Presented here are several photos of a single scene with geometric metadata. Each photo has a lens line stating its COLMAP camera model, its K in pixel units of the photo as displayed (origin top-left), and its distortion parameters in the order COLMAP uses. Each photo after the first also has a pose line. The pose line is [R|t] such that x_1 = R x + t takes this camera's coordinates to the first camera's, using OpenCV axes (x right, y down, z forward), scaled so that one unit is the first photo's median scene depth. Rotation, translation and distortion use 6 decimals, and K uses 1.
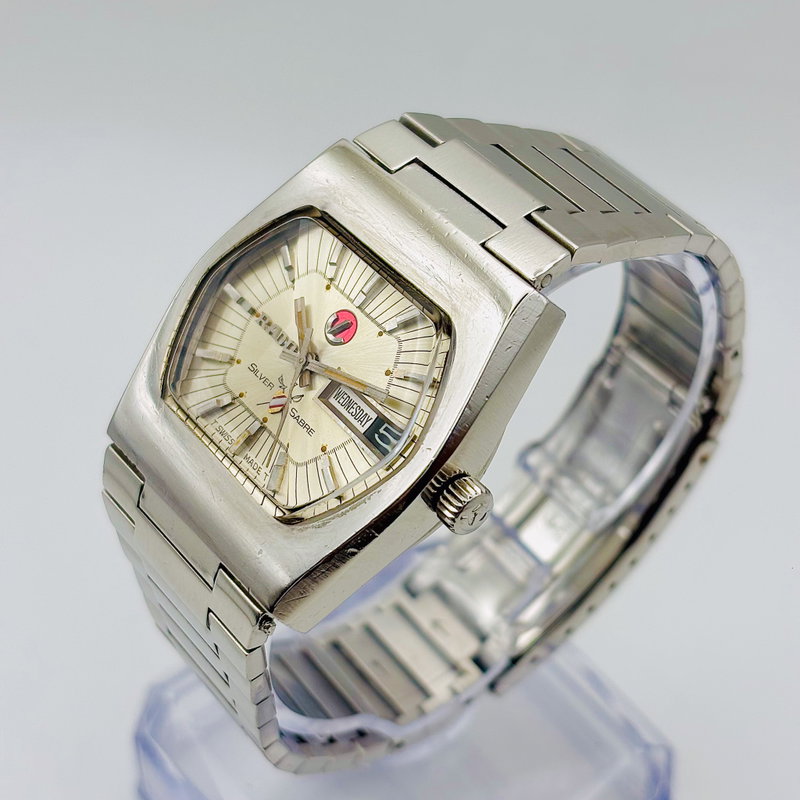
lens RADIAL K [[1673.9, 0, 390.8], [0, 1673.9, 381.4], [0, 0, 1]] dist [0.192866, 0.000000]
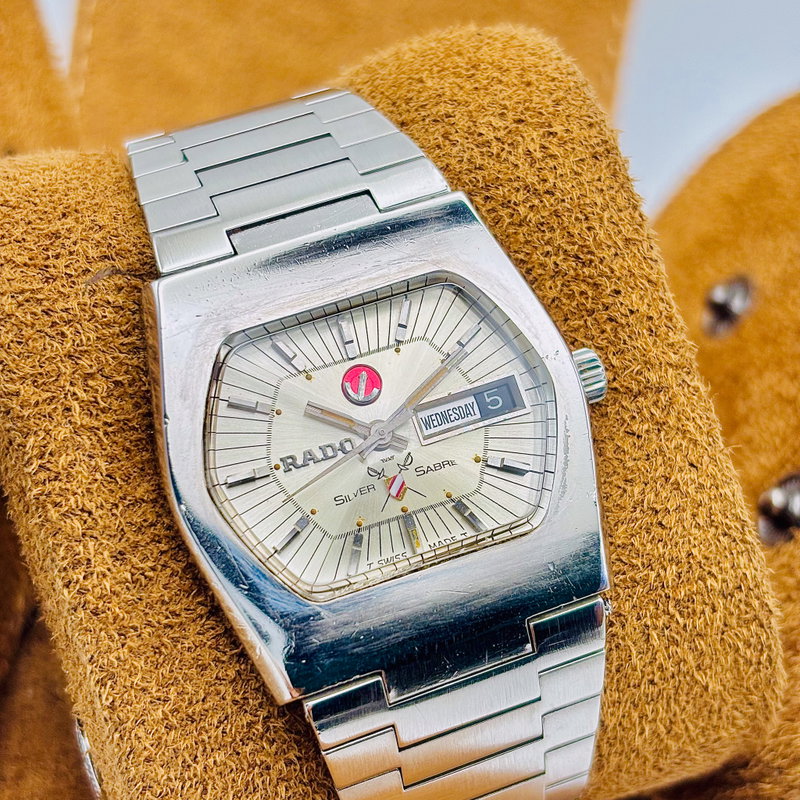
lens RADIAL K [[1673.9, 0, 397.4], [0, 1673.9, 394.7], [0, 0, 1]] dist [0.192866, 0.000000]
pose [[0.269457, -0.658998, 0.702221, -0.683745], [0.711449, 0.627665, 0.316033, -0.310120], [-0.649025, 0.414438, 0.637972, 0.405894]]
